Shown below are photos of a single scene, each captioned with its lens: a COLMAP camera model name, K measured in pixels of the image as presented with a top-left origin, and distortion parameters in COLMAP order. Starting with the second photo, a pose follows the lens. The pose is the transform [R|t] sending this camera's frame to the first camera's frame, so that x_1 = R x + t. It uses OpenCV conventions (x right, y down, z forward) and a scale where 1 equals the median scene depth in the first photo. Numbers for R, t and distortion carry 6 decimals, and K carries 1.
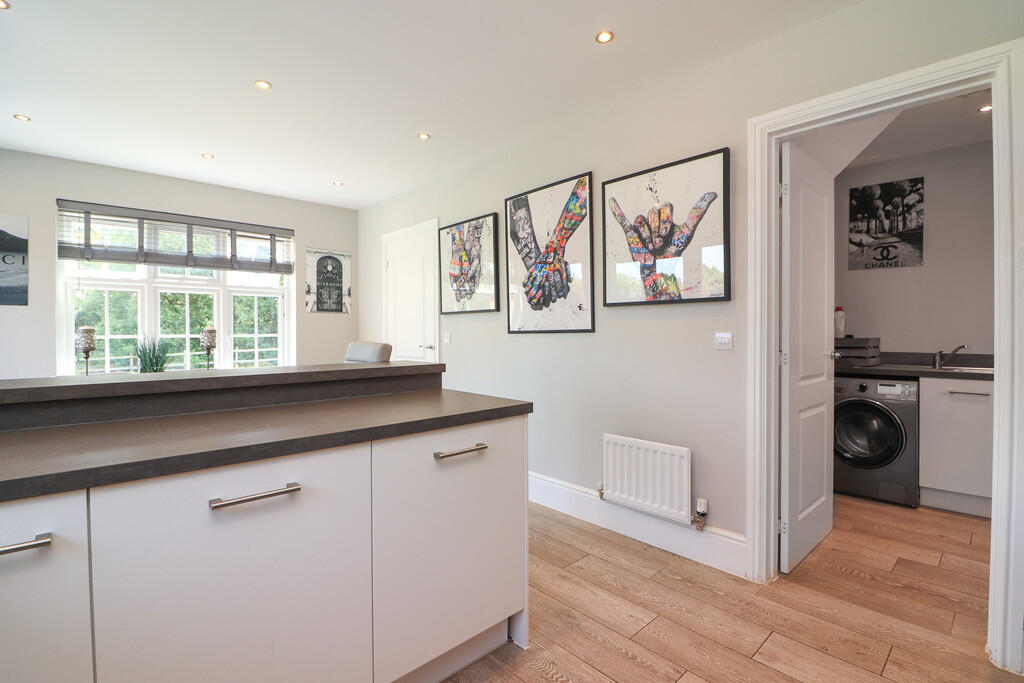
lens RADIAL K [[473.9, 0, 528.4], [0, 473.9, 334.5], [0, 0, 1]] dist [-0.006751, -0.009260]
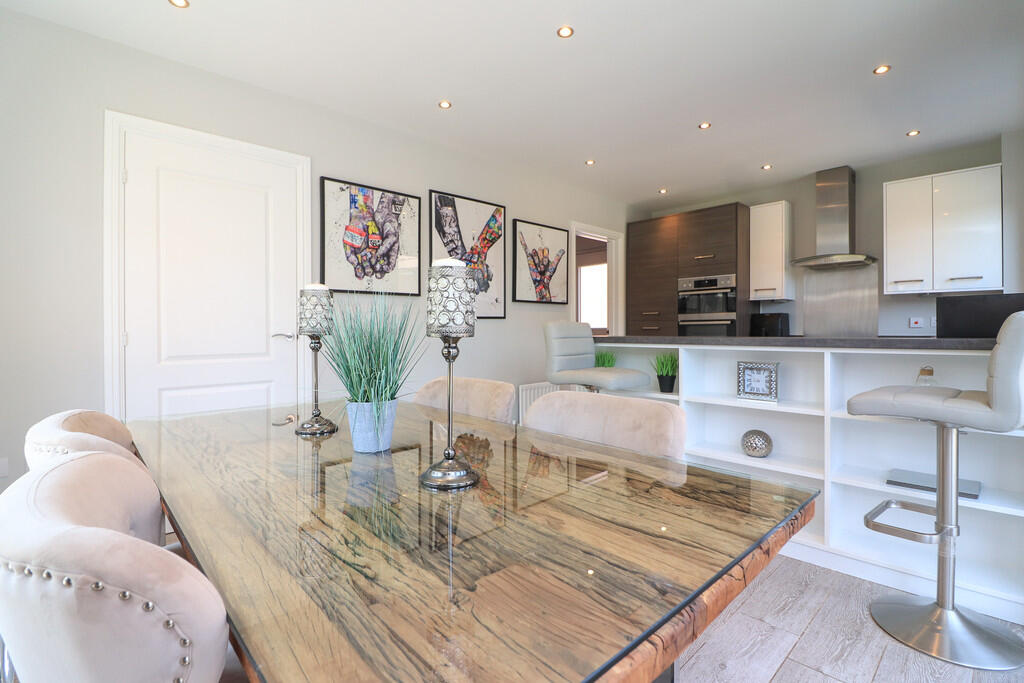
lens RADIAL K [[473.9, 0, 525.3], [0, 473.9, 329.1], [0, 0, 1]] dist [-0.006751, -0.009260]
pose [[0.006672, 0.006898, 0.999954, -1.181513], [0.007557, 0.999947, -0.006948, 0.033194], [-0.999949, 0.007603, 0.006619, 0.852069]]
